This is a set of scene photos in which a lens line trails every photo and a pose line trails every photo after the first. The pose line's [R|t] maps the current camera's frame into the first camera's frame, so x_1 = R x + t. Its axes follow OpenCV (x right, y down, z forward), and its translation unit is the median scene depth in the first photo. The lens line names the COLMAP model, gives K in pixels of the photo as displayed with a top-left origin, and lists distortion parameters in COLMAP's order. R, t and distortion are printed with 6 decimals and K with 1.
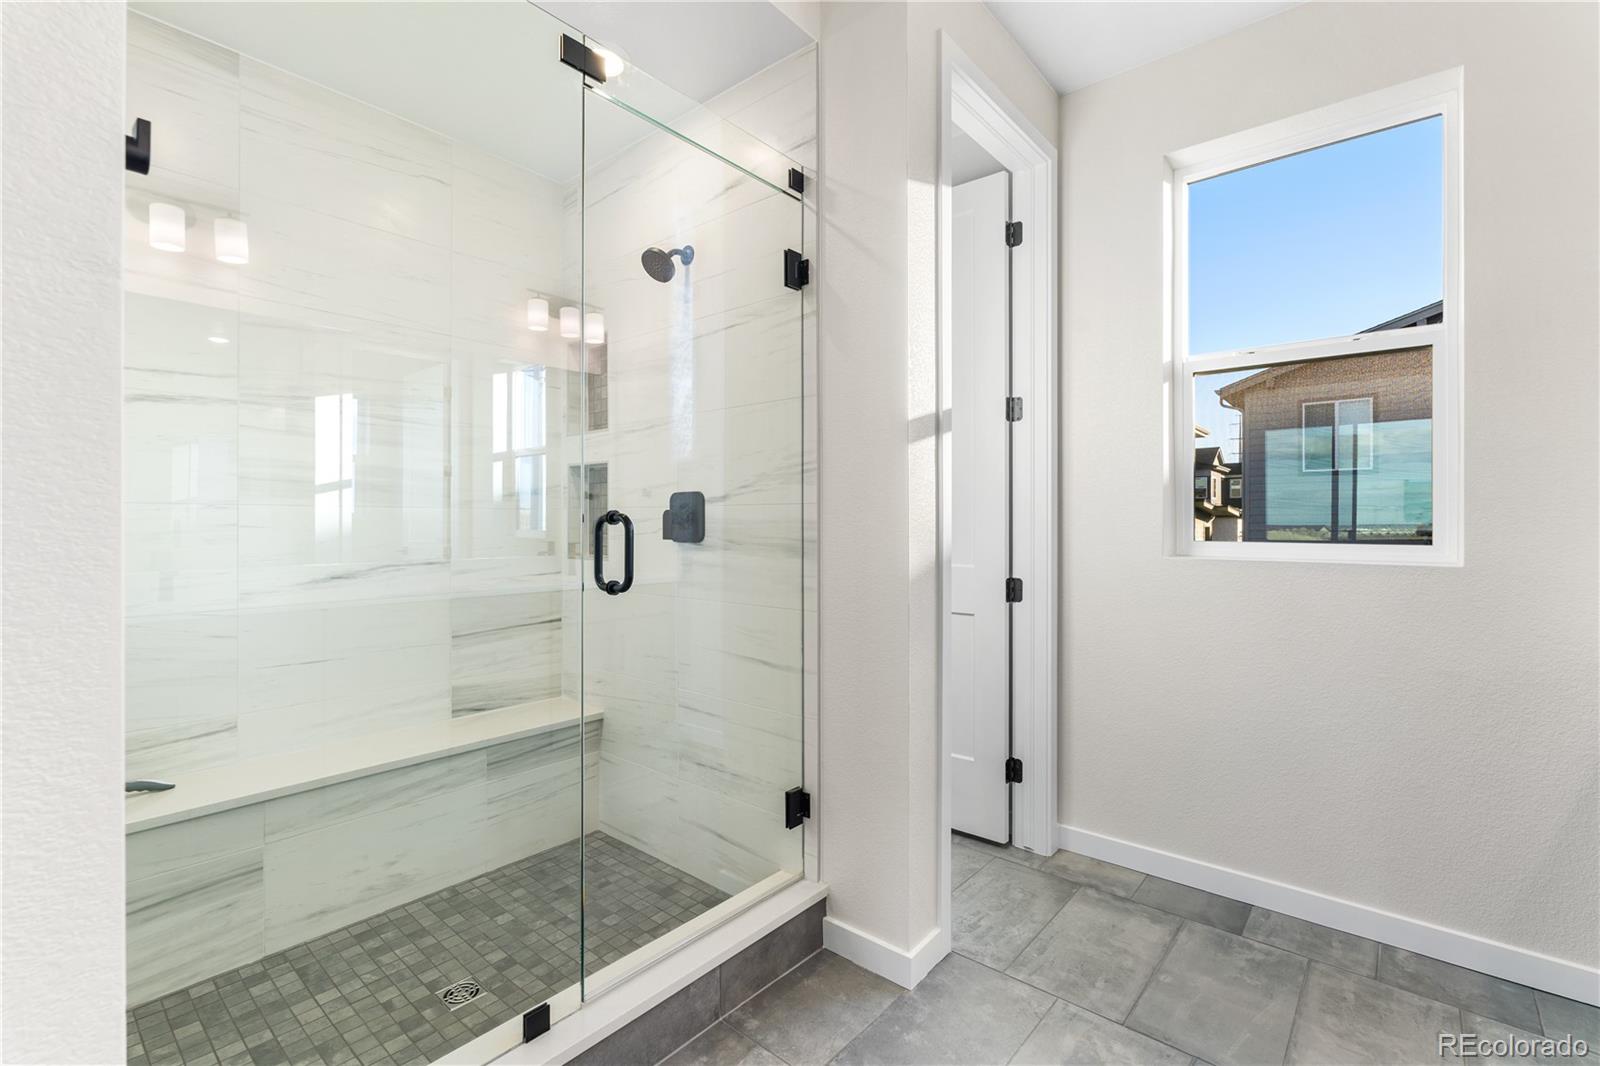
lens RADIAL K [[712.2, 0, 804.3], [0, 712.2, 524.4], [0, 0, 1]] dist [-0.003632, -0.001587]
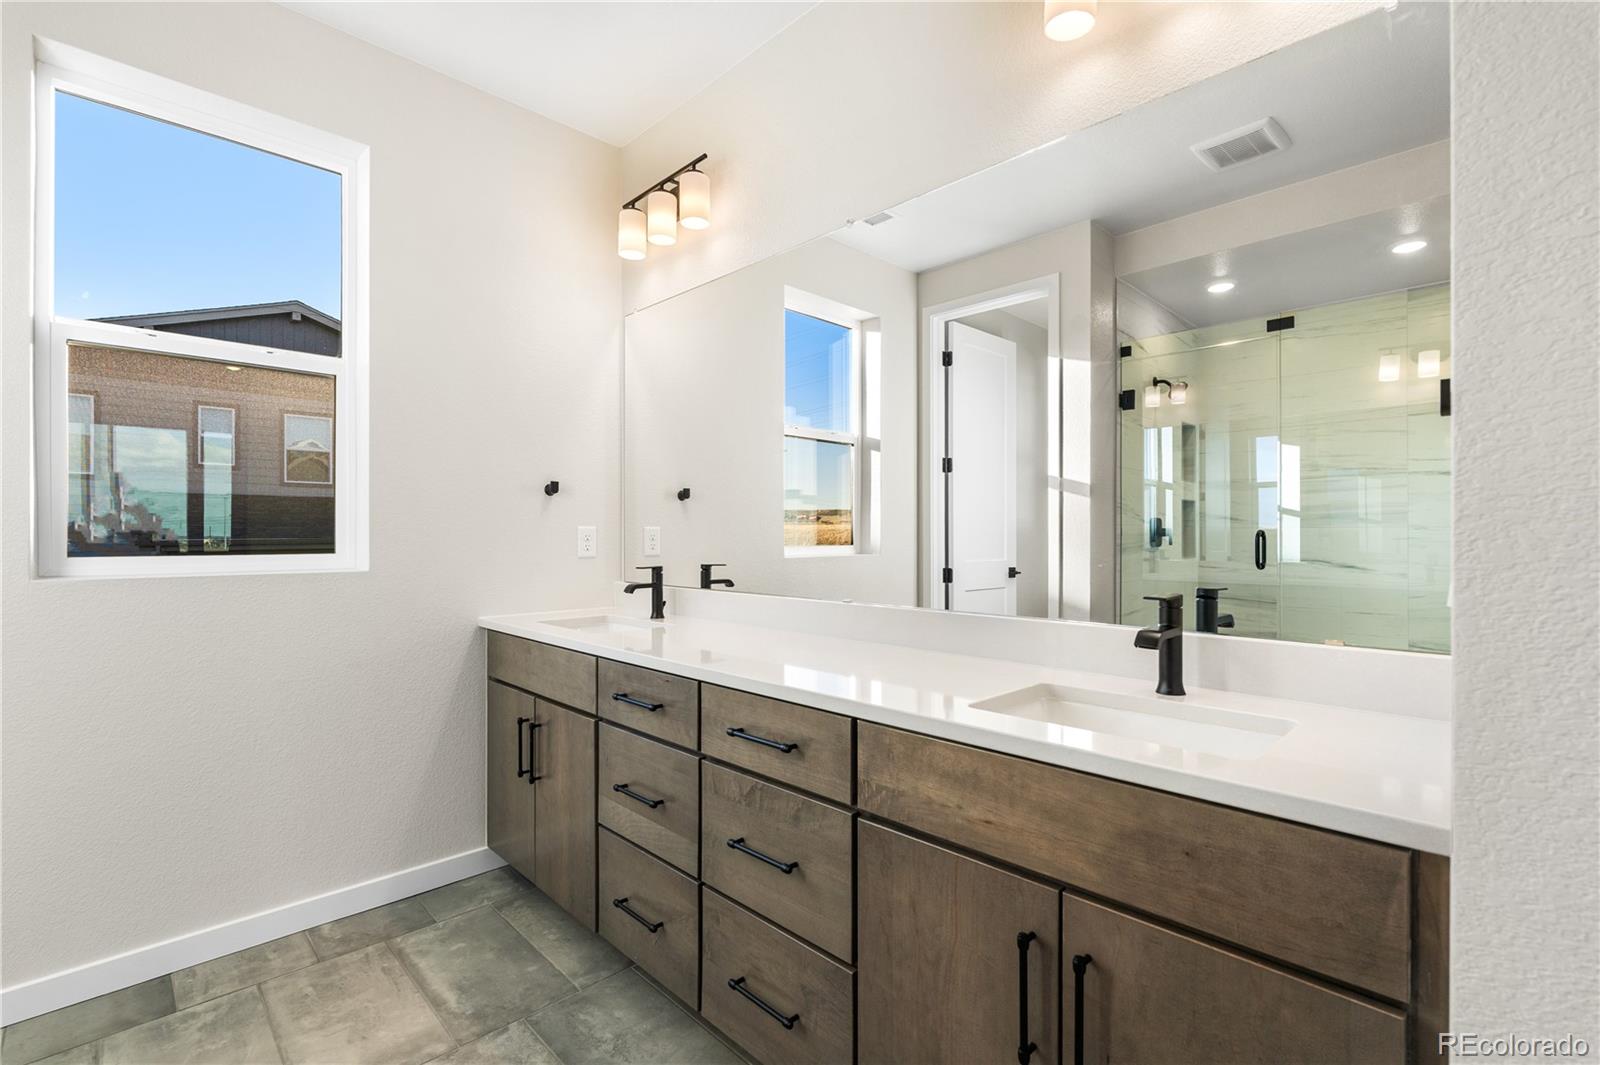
lens RADIAL K [[712.2, 0, 800.6], [0, 712.2, 533.1], [0, 0, 1]] dist [-0.003632, -0.001587]
pose [[0.081891, 0.001040, 0.996641, -0.184970], [0.000106, 0.999999, -0.001052, -0.002632], [-0.996641, 0.000192, 0.081891, 0.174820]]
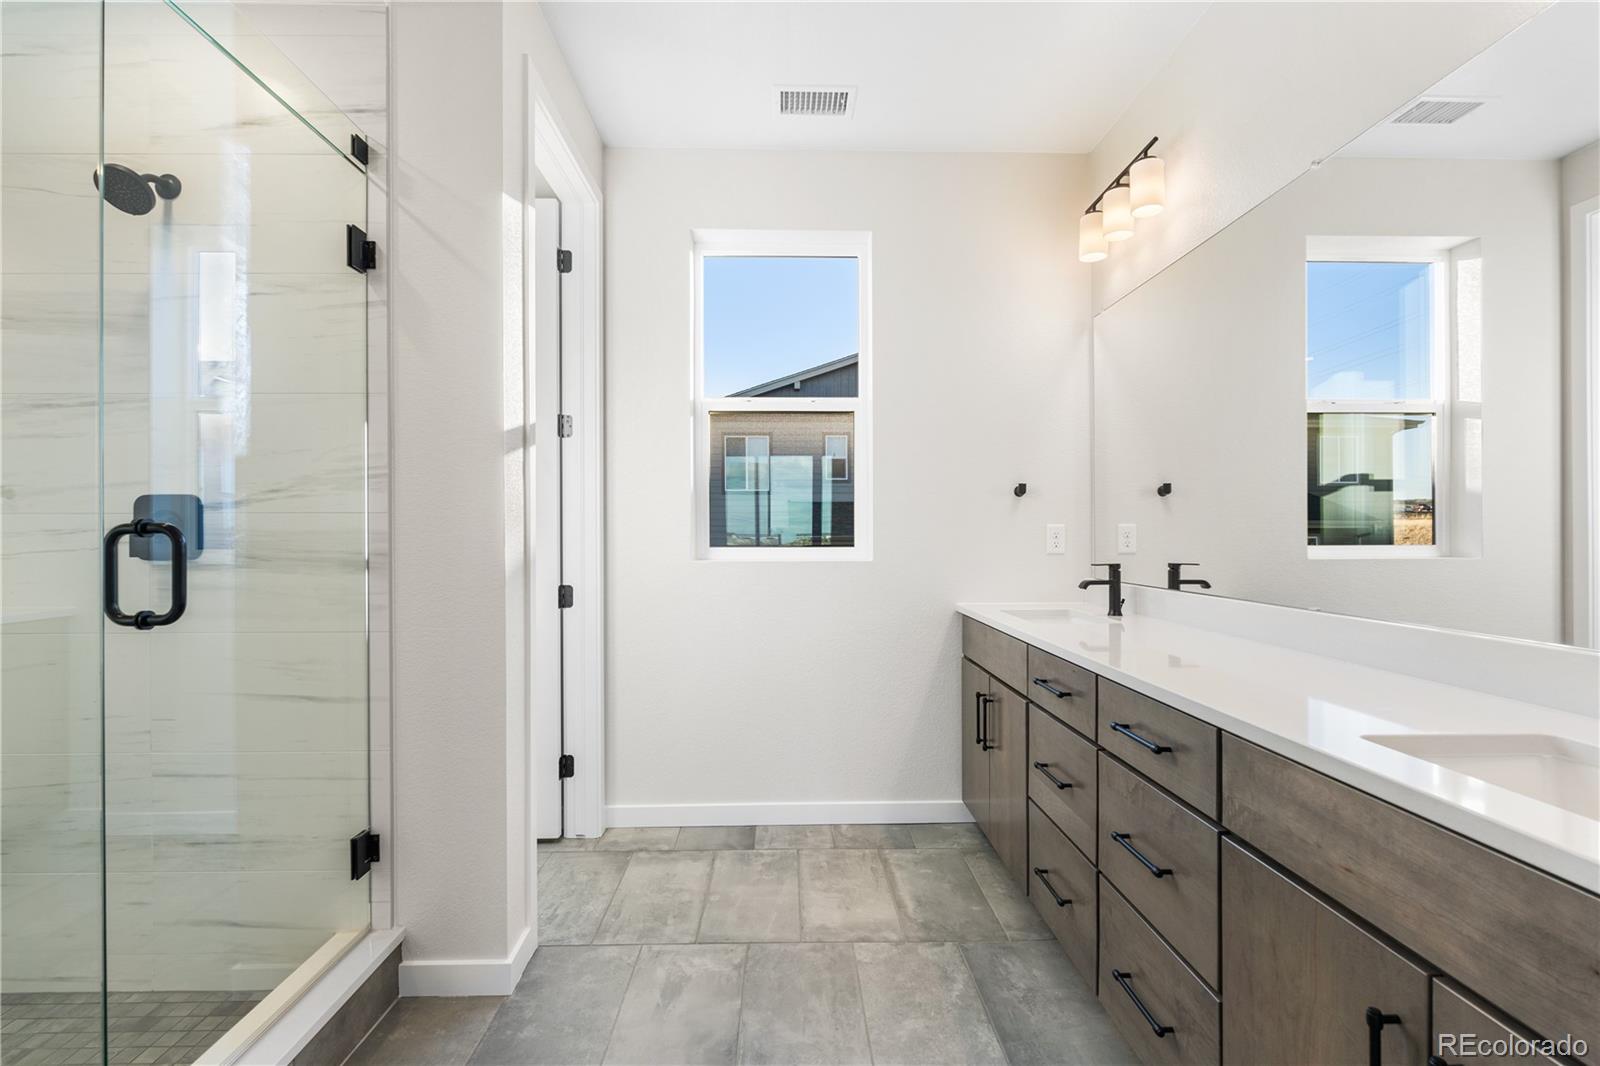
lens RADIAL K [[712.2, 0, 807.5], [0, 712.2, 529.7], [0, 0, 1]] dist [-0.003632, -0.001587]
pose [[0.735367, 0.000104, 0.677669, -0.202074], [0.002931, 0.999990, -0.003334, -0.002968], [-0.677663, 0.004438, 0.735360, -0.030849]]
